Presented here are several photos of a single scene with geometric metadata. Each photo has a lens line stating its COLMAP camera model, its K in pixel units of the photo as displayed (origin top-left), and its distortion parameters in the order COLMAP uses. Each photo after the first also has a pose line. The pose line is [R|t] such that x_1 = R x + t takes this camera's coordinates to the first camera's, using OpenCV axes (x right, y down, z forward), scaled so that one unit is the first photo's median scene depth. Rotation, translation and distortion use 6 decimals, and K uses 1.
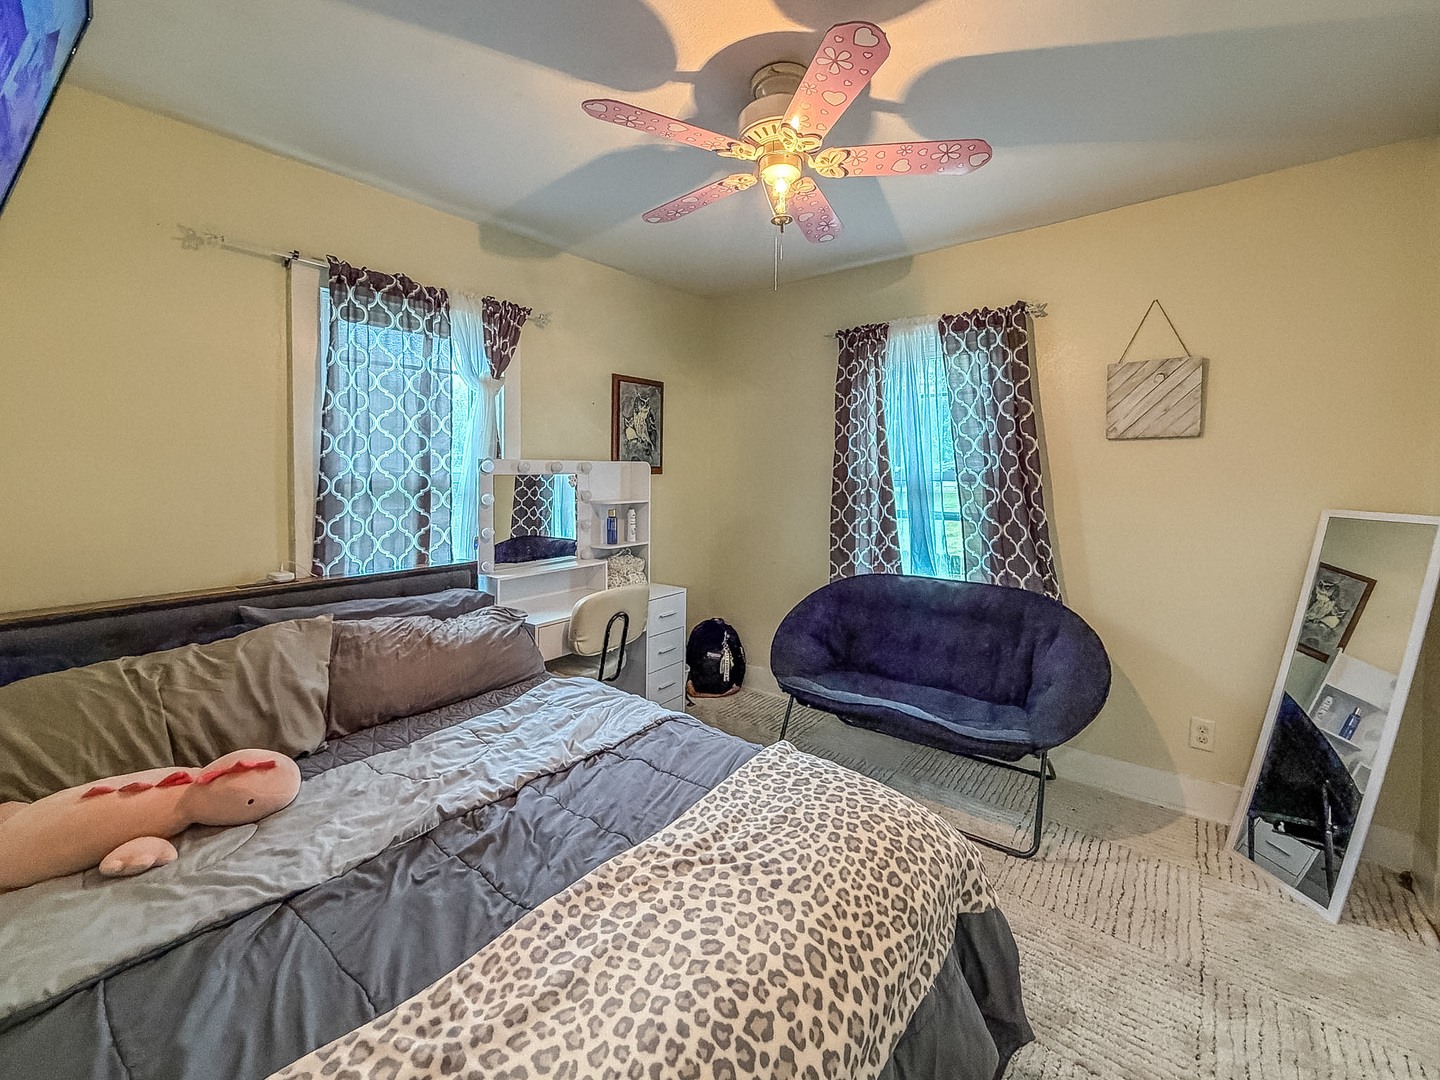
lens RADIAL K [[593.0, 0, 734.4], [0, 593.0, 515.8], [0, 0, 1]] dist [0.001491, 0.000645]
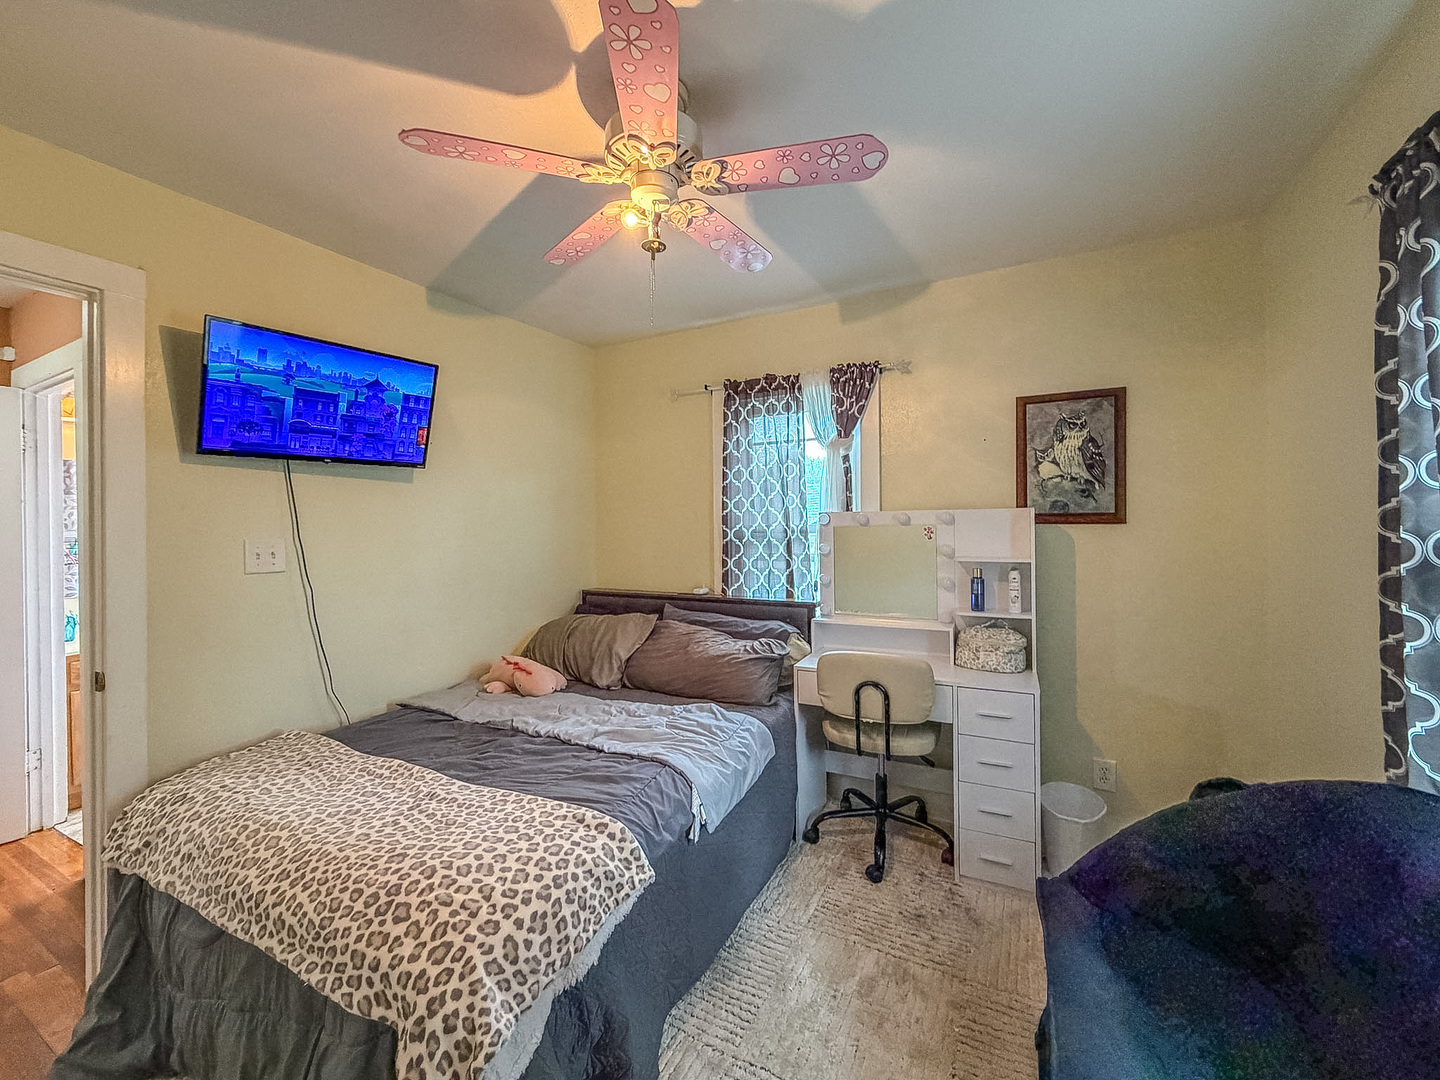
lens RADIAL K [[578.1, 0, 718.9], [0, 578.1, 544.1], [0, 0, 1]] dist [0.000374, -0.000239]
pose [[0.180869, 0.031216, -0.983012, 0.754425], [-0.060195, 0.997974, 0.020616, -0.057760], [0.981663, 0.055443, 0.182381, 0.750043]]
